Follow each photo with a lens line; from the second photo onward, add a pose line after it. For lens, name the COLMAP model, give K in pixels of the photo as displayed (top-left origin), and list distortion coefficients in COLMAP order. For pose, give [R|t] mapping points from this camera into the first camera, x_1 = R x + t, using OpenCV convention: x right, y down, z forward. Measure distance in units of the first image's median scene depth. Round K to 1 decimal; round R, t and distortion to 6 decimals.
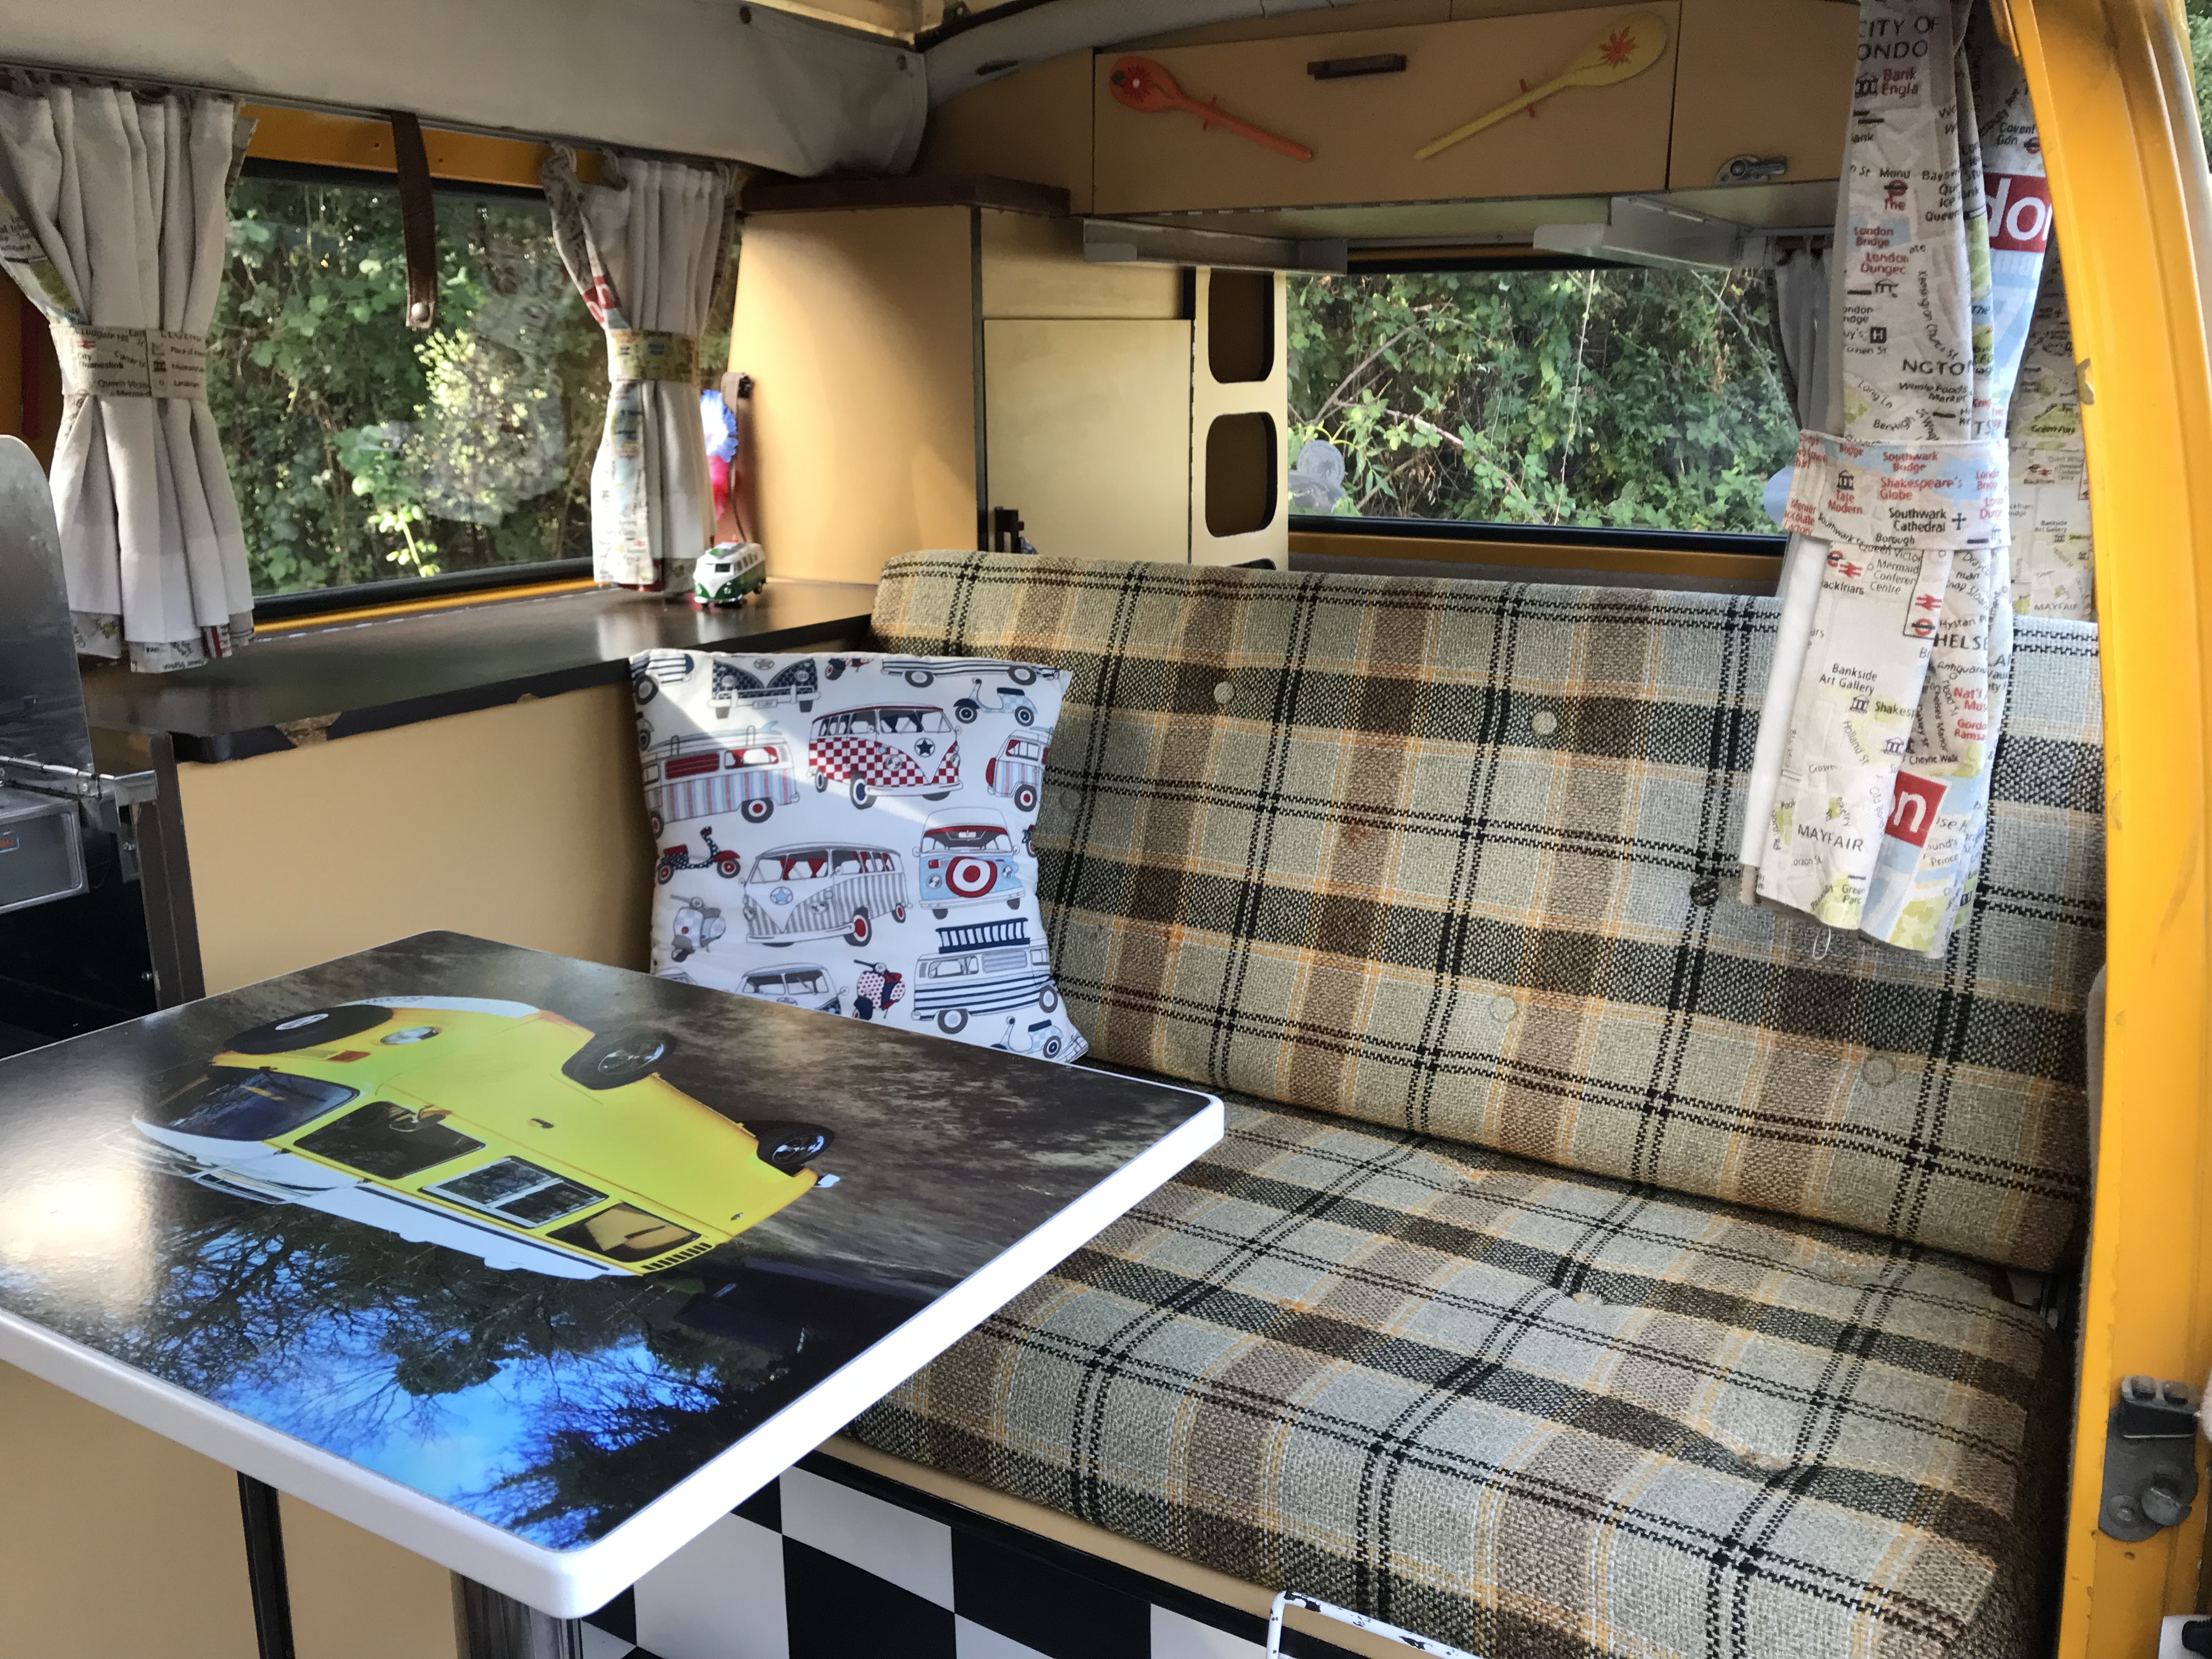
lens RADIAL K [[1787.4, 0, 1106.0], [0, 1787.4, 829.5], [0, 0, 1]] dist [0.105266, -0.285240]
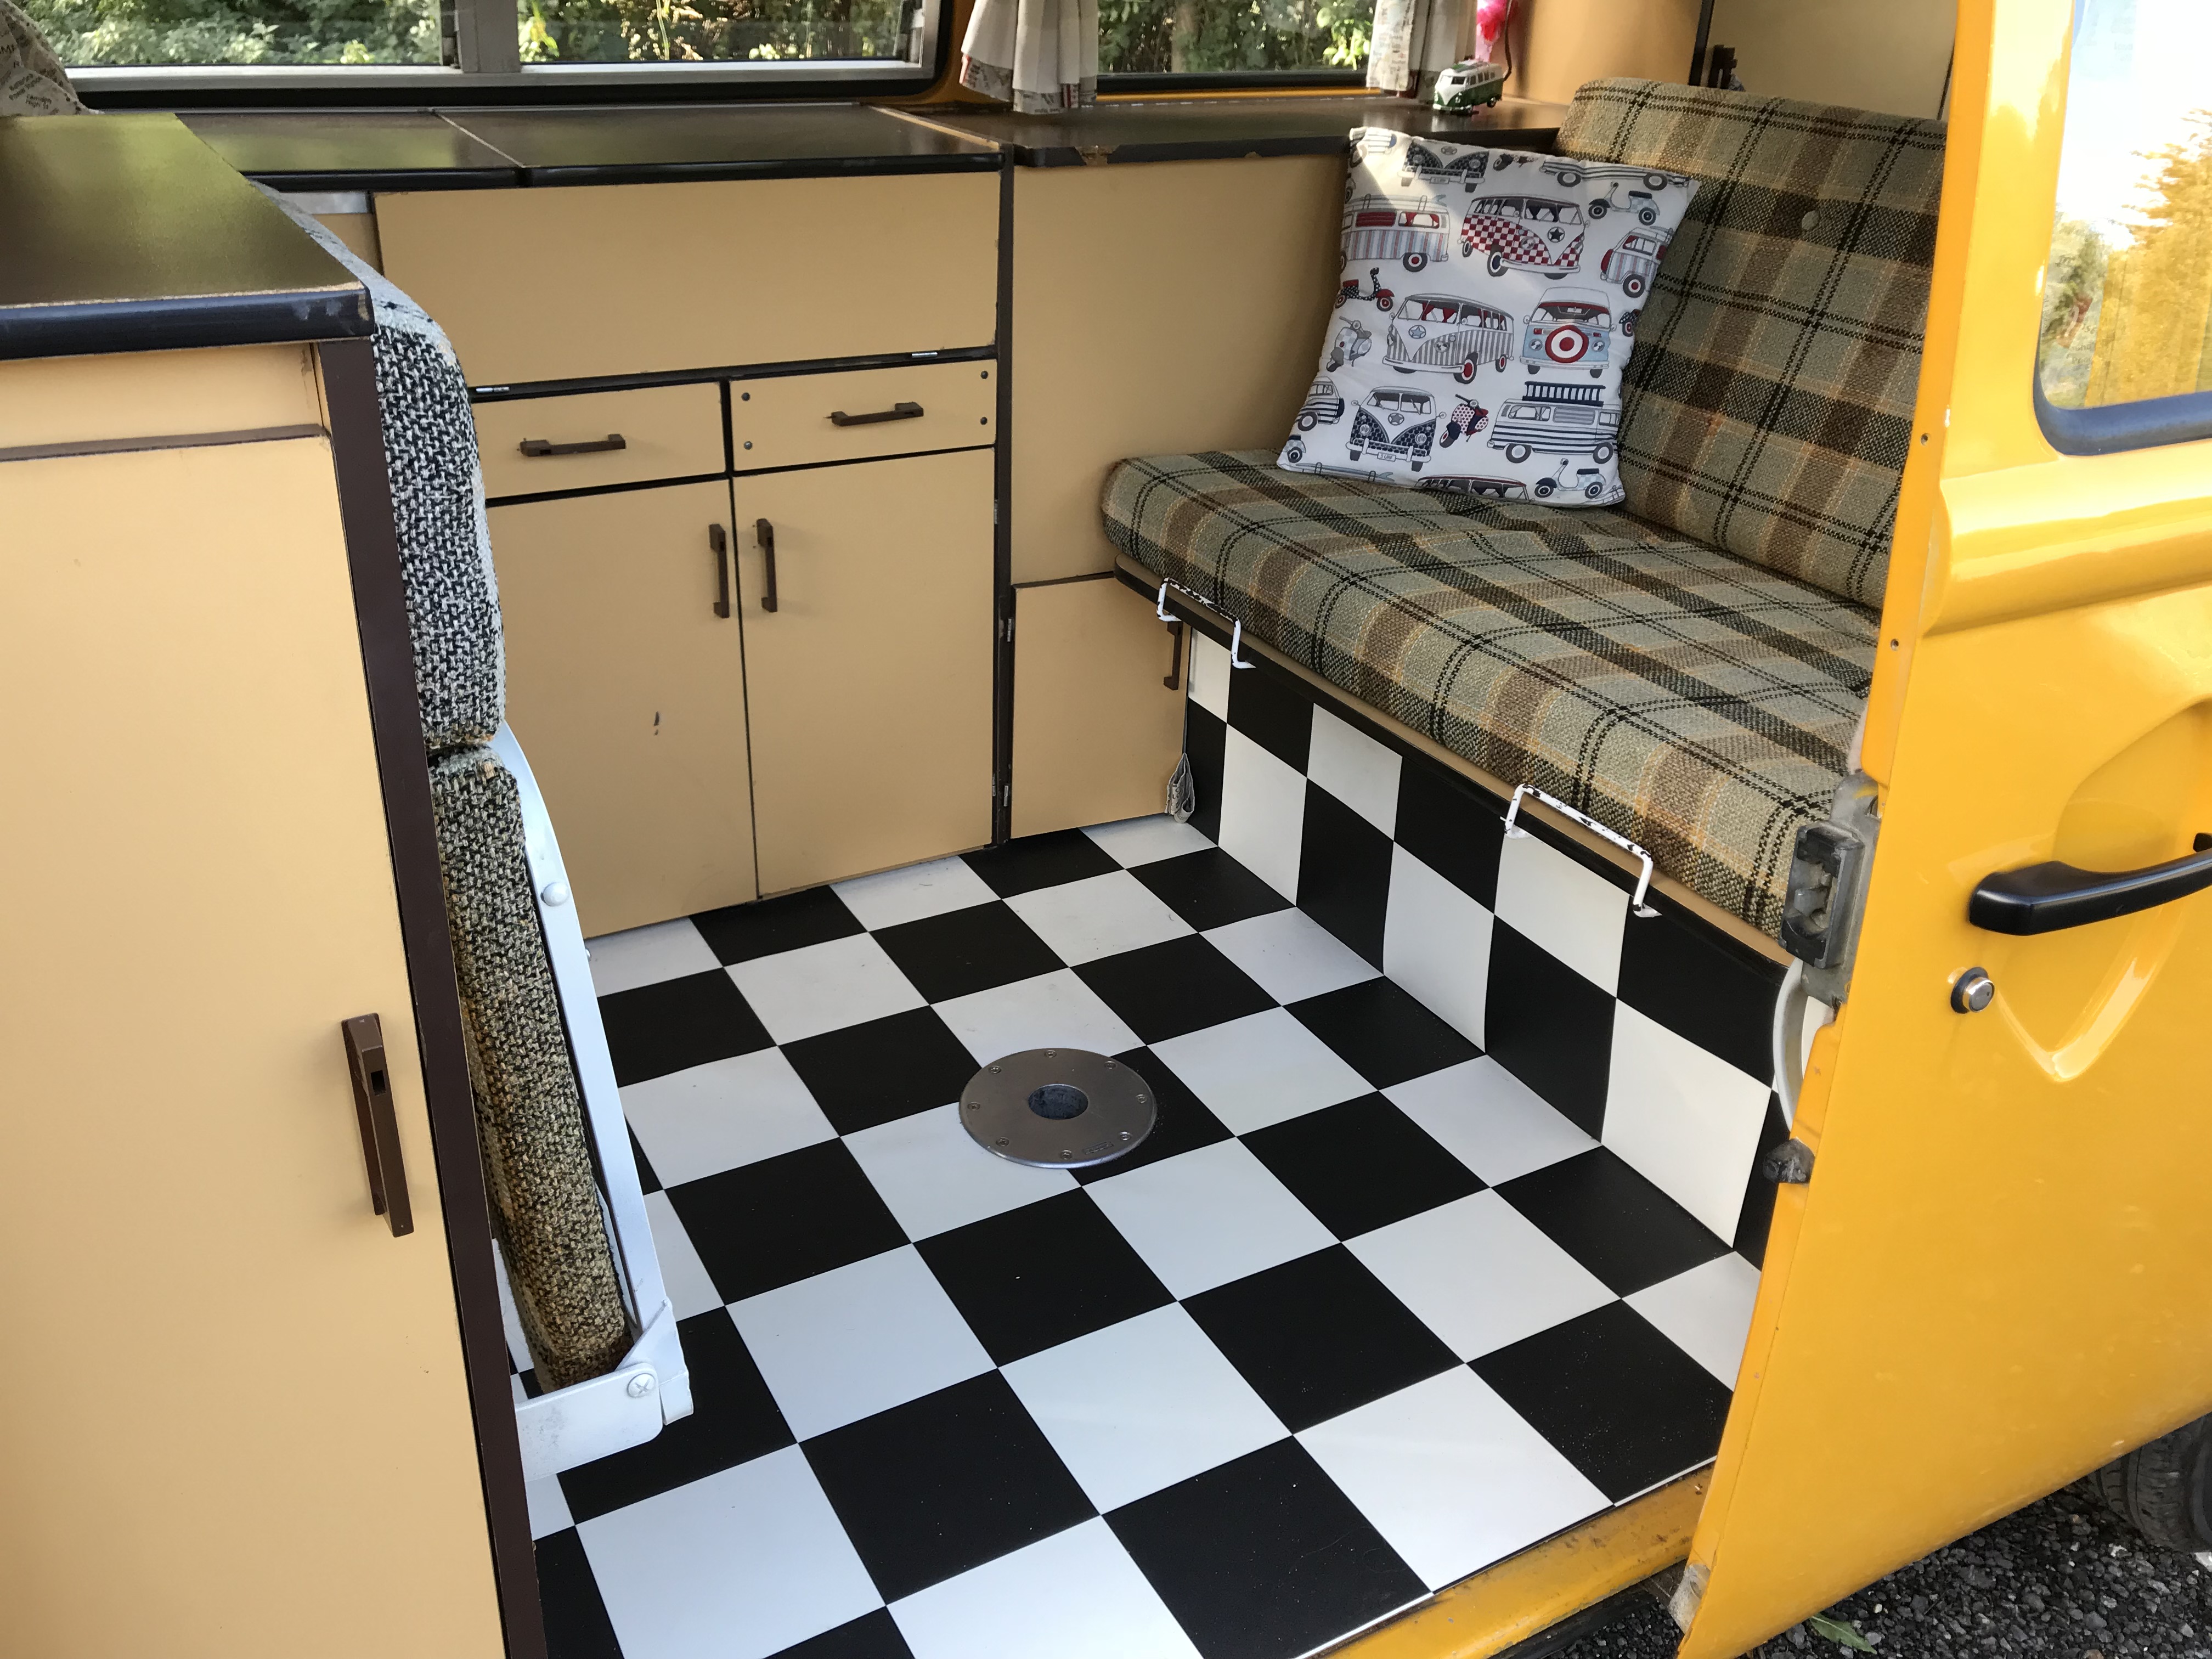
lens RADIAL K [[1819.2, 0, 1106.0], [0, 1819.2, 829.5], [0, 0, 1]] dist [-0.001852, -0.005199]
pose [[0.865909, 0.258219, -0.428398, 0.283855], [-0.160651, 0.954643, 0.250696, 0.083827], [0.473702, -0.148257, 0.868117, -0.318148]]
